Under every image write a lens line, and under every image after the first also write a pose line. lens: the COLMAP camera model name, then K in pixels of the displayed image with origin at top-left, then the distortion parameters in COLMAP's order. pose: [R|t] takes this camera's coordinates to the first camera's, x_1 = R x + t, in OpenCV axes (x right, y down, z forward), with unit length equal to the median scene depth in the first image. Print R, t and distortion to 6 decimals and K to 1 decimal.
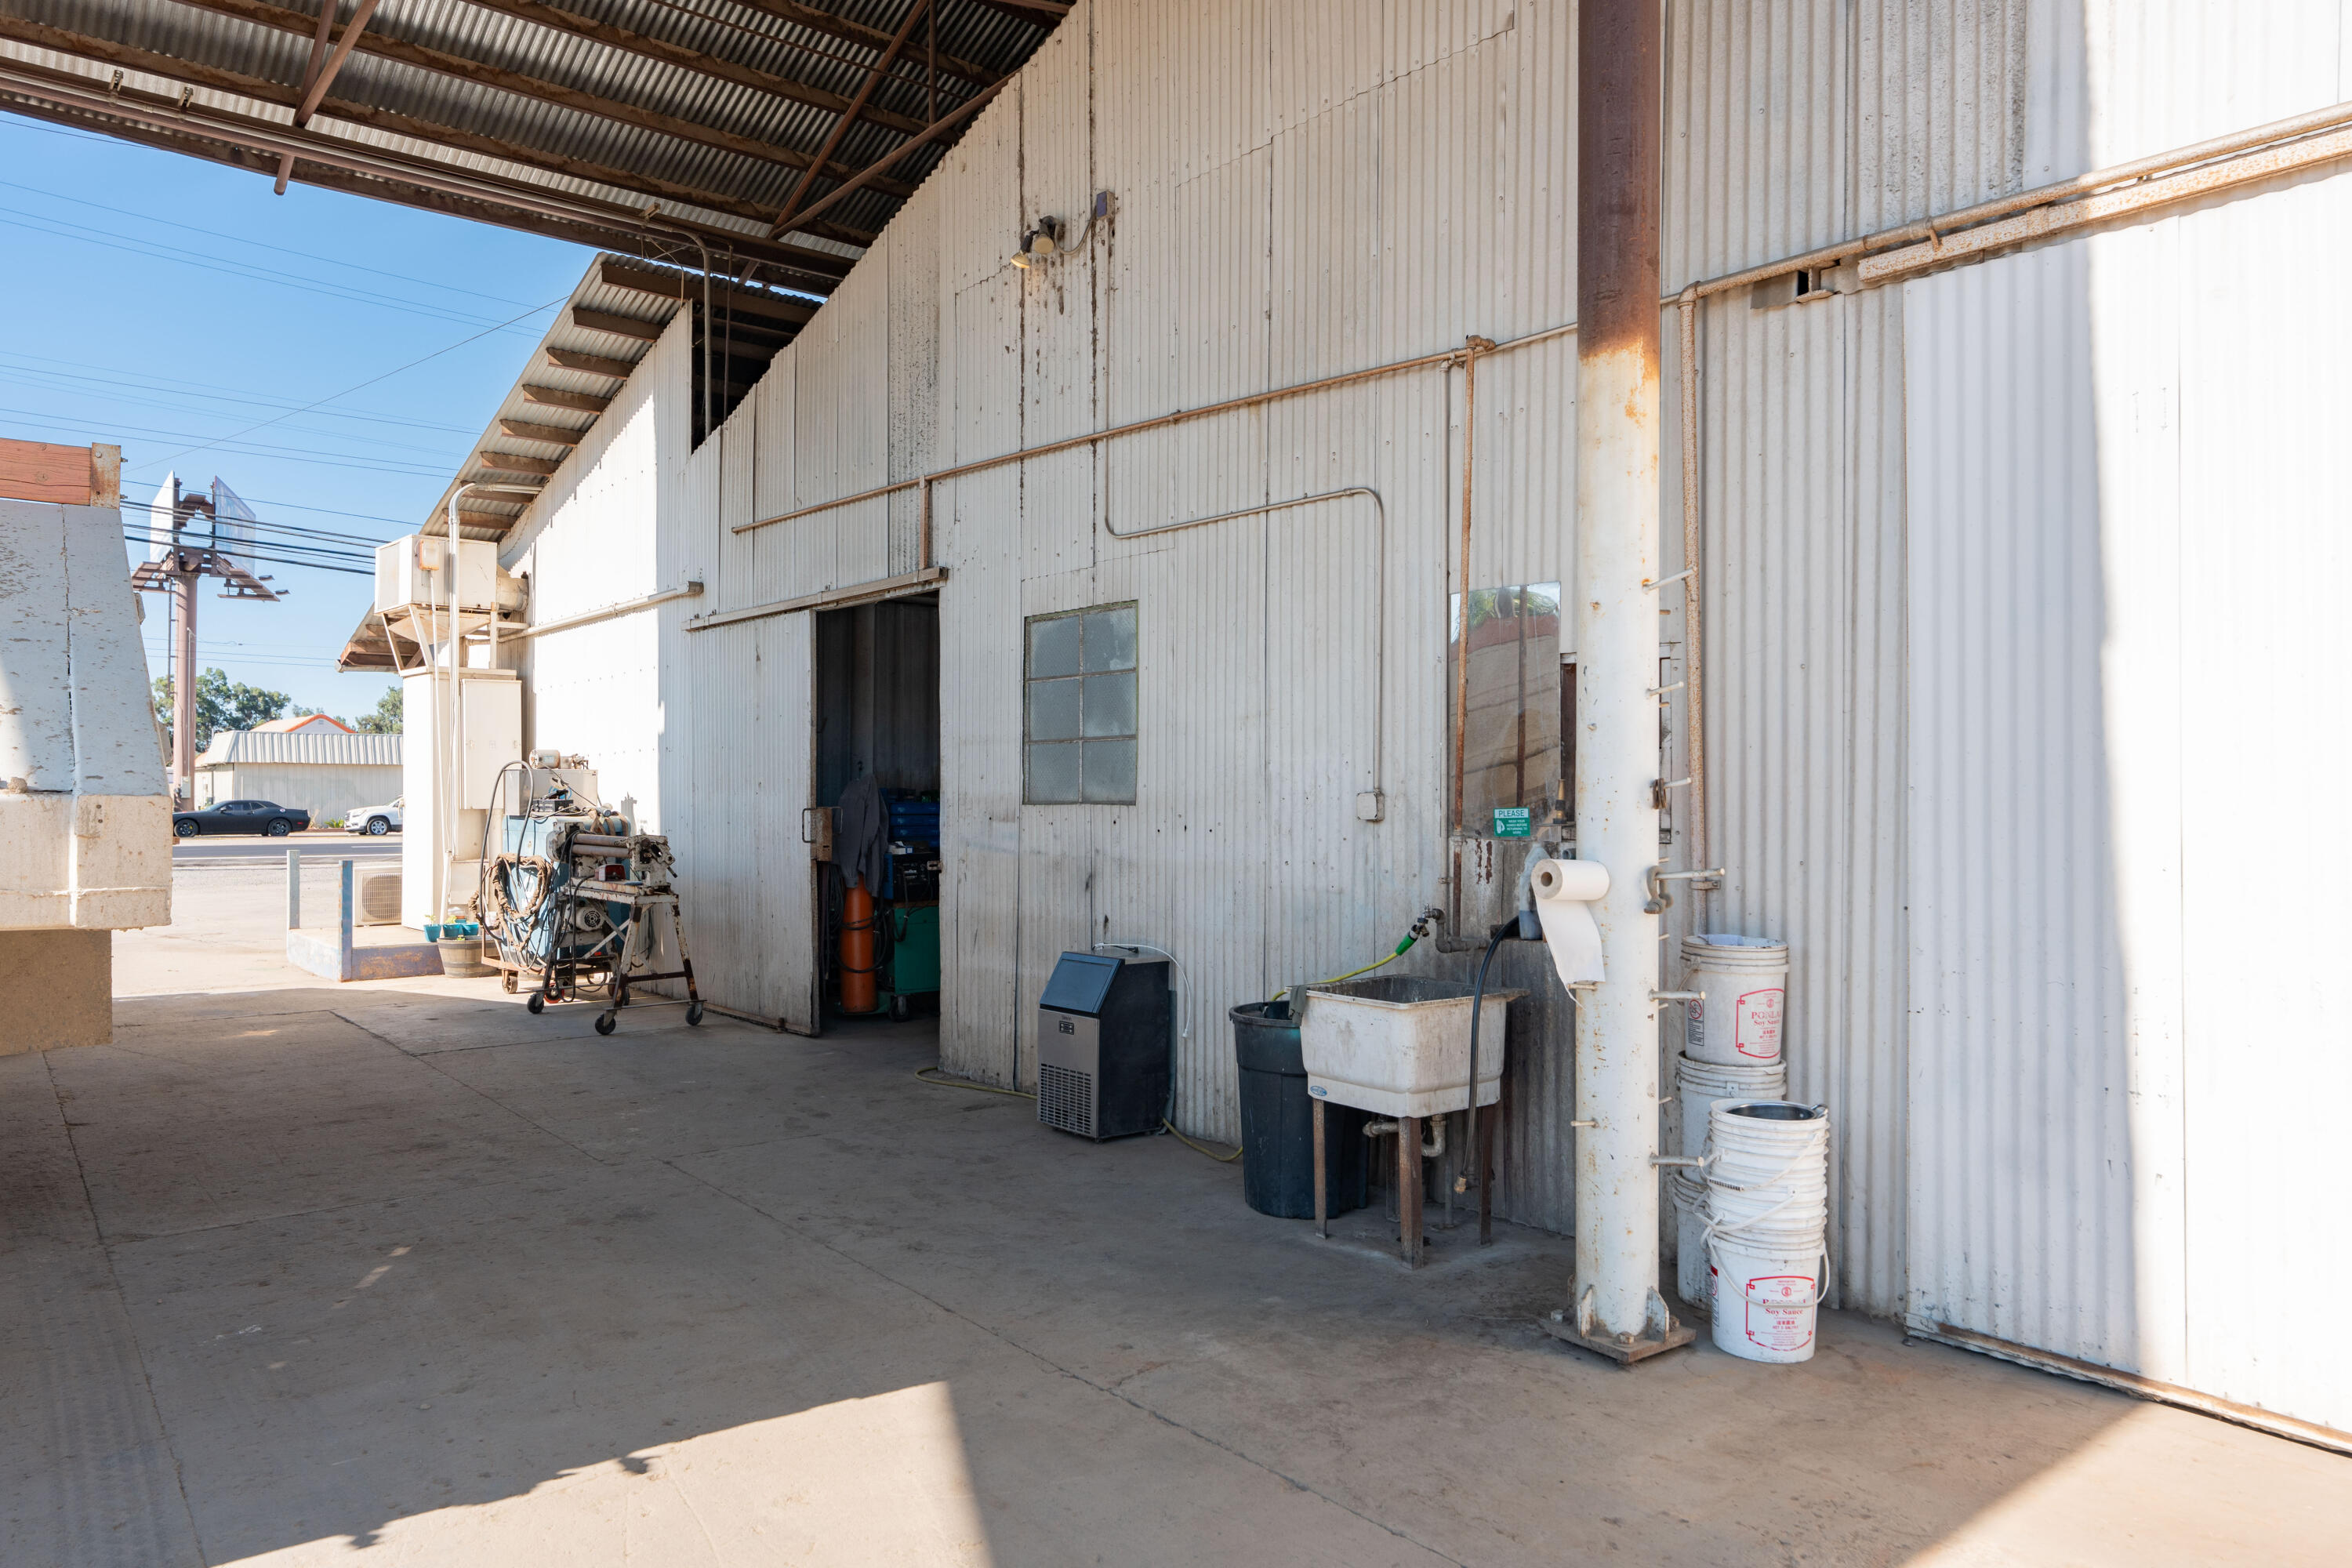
lens RADIAL K [[1558.6, 0, 1174.6], [0, 1558.6, 784.7], [0, 0, 1]] dist [-0.005448, -0.001428]
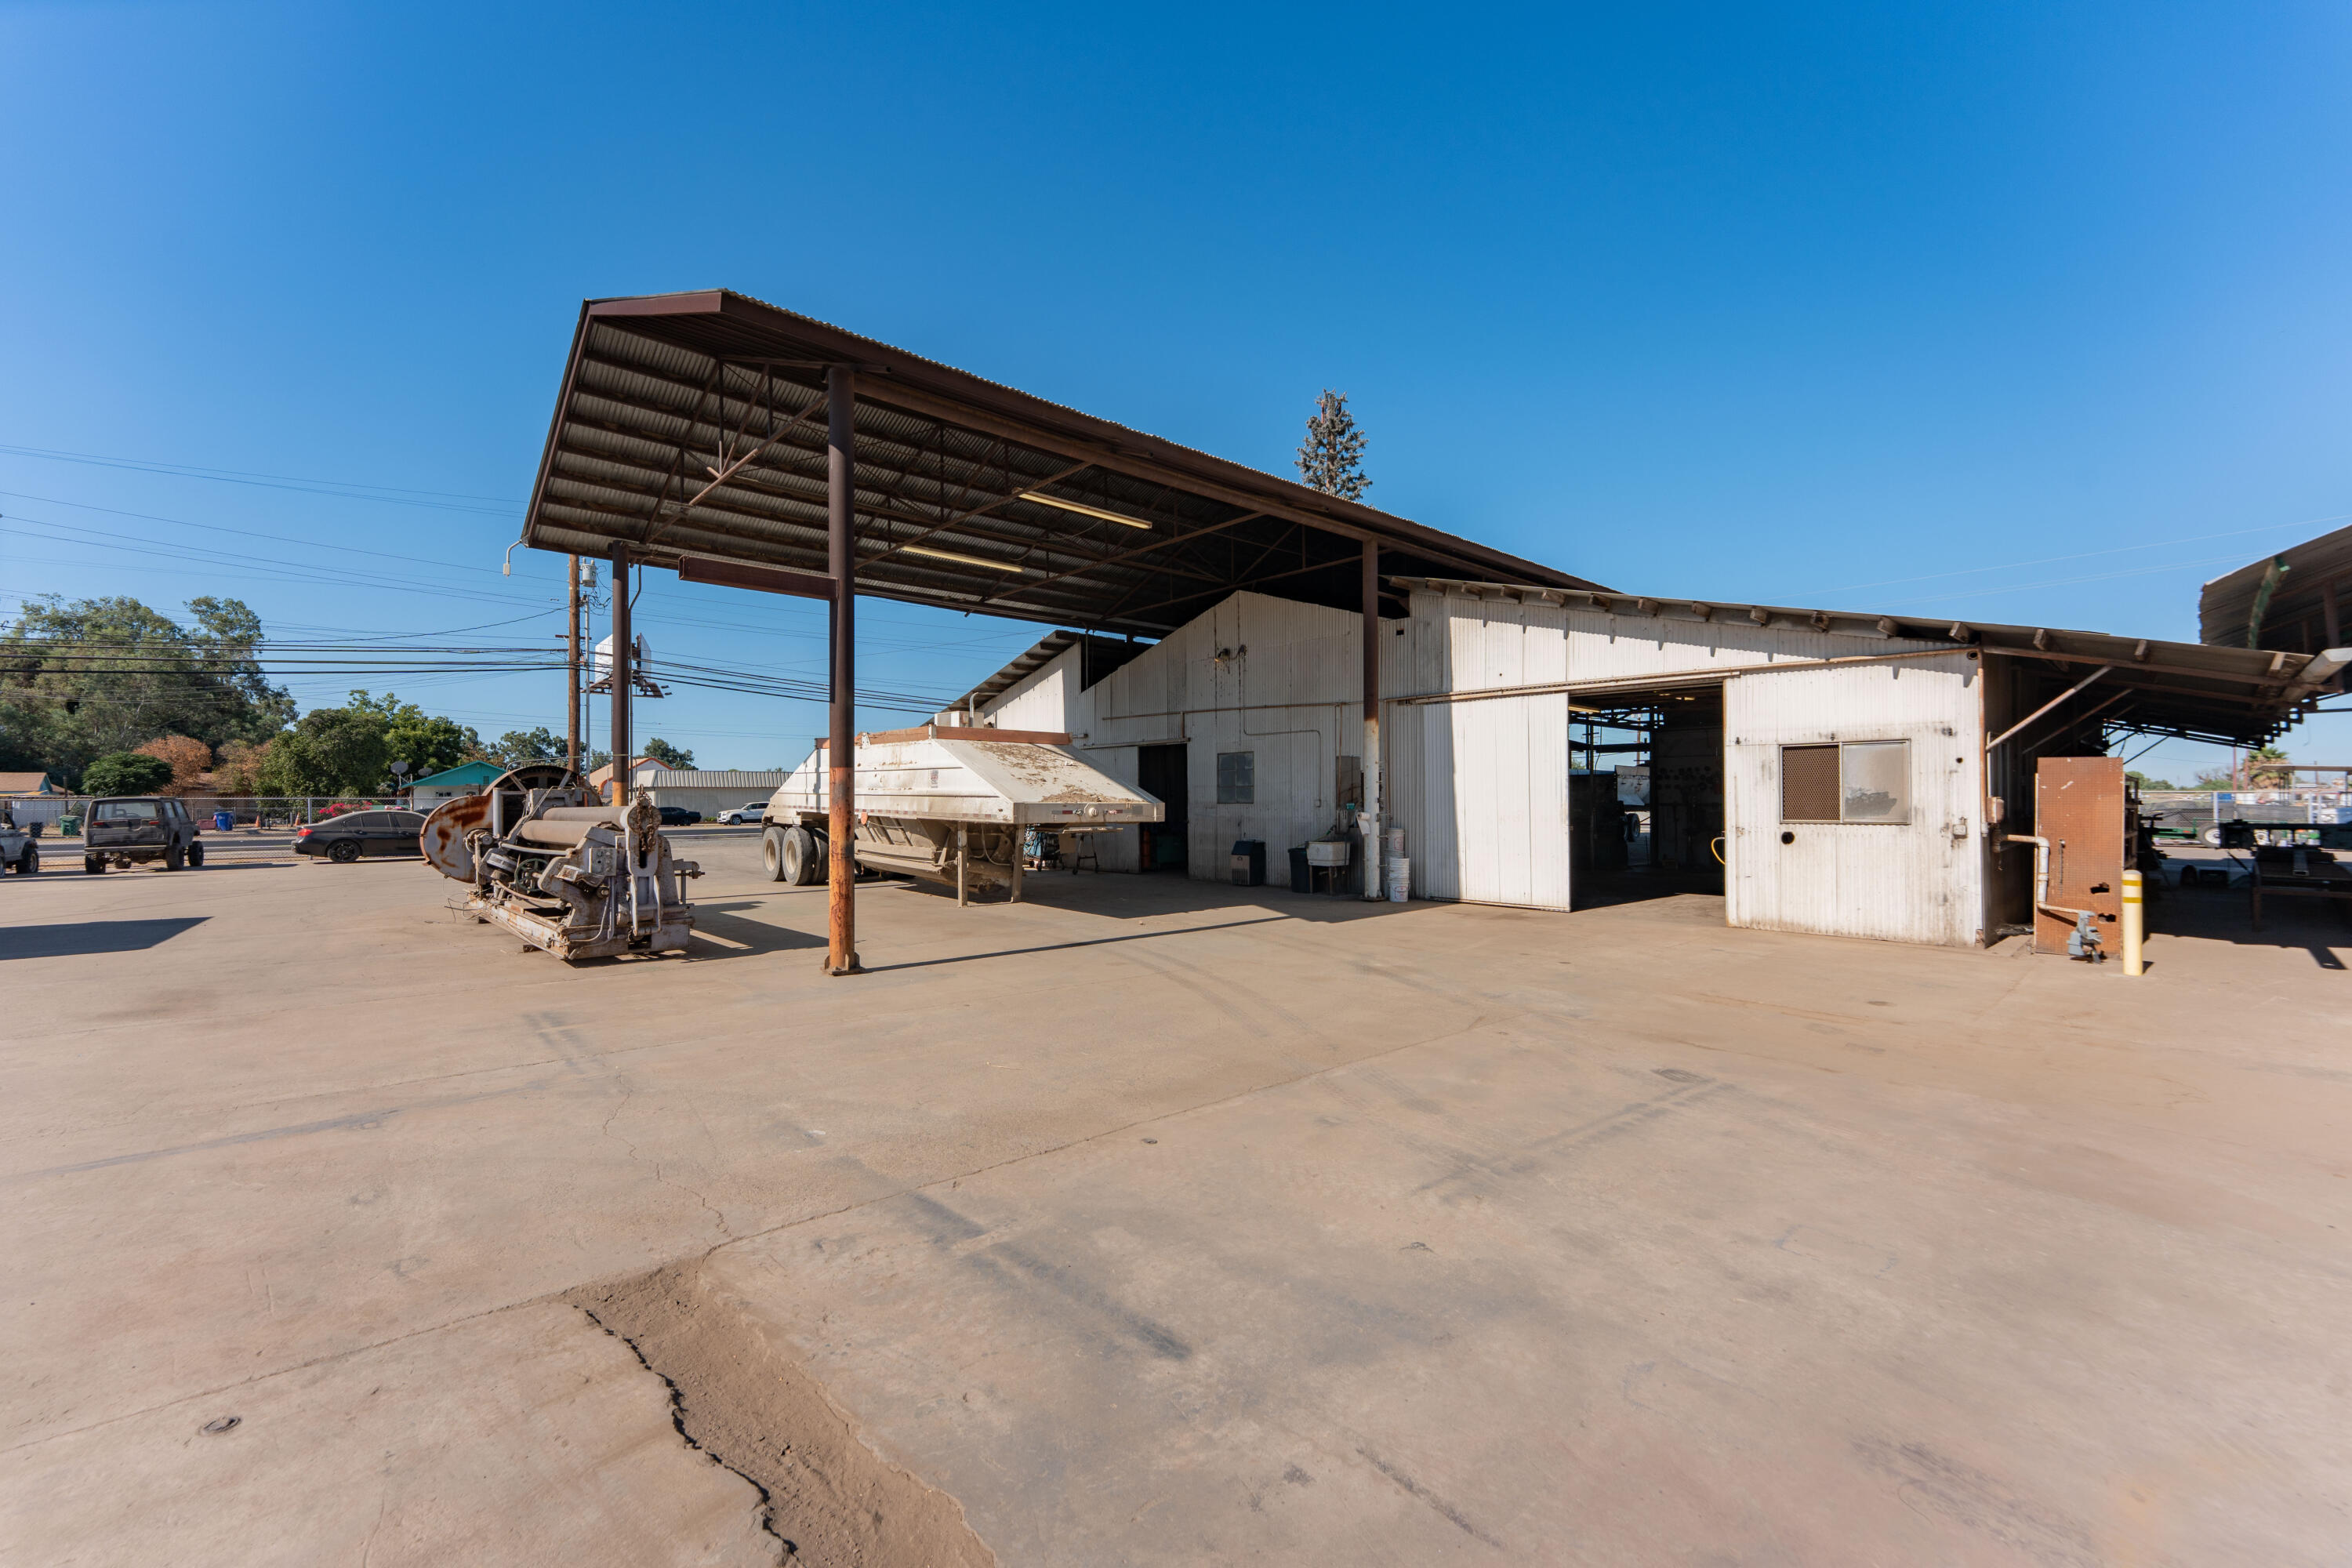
lens RADIAL K [[959.2, 0, 1171.4], [0, 959.2, 795.0], [0, 0, 1]] dist [0.000452, 0.000159]
pose [[0.998685, -0.009079, 0.050452, -0.366239], [0.008947, 0.999956, 0.002831, -0.017760], [-0.050475, -0.002376, 0.998722, -1.451098]]
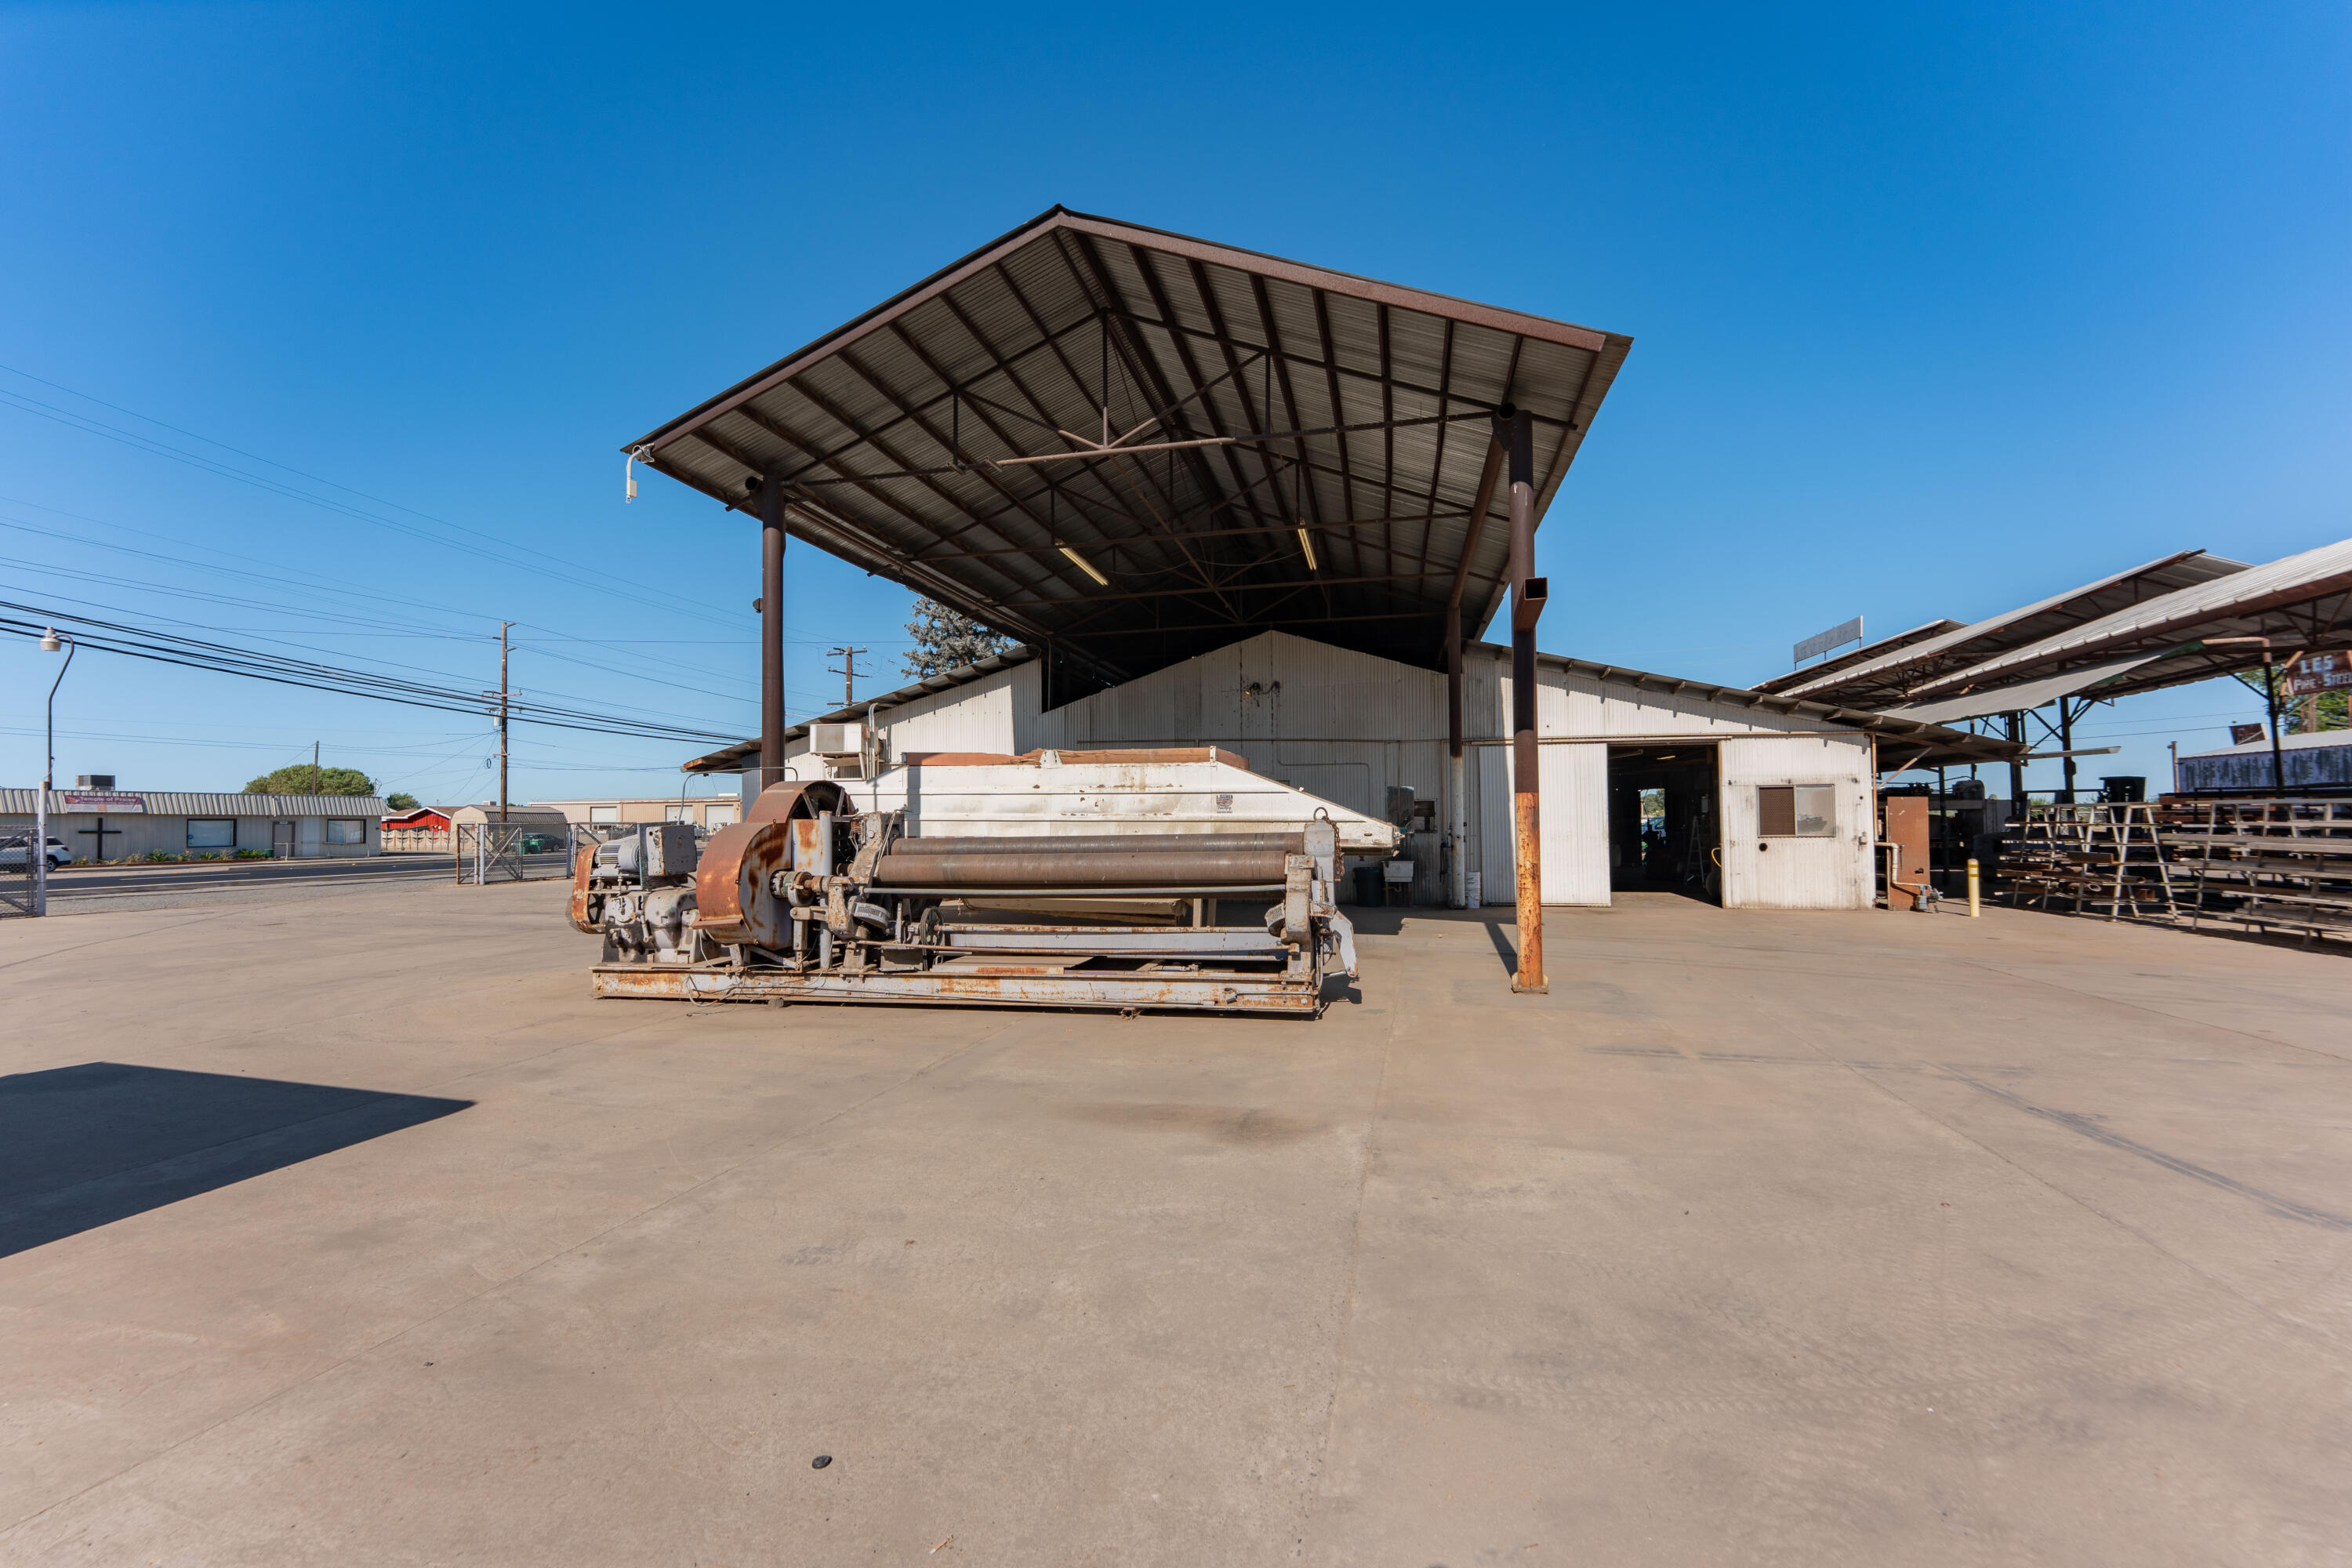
lens RADIAL K [[953.3, 0, 1179.7], [0, 953.3, 808.2], [0, 0, 1]] dist [0.000478, -0.000007]
pose [[0.785802, -0.002922, 0.618471, -1.934200], [0.008949, 0.999938, -0.006647, -0.028925], [-0.618413, 0.010758, 0.785780, -0.887732]]
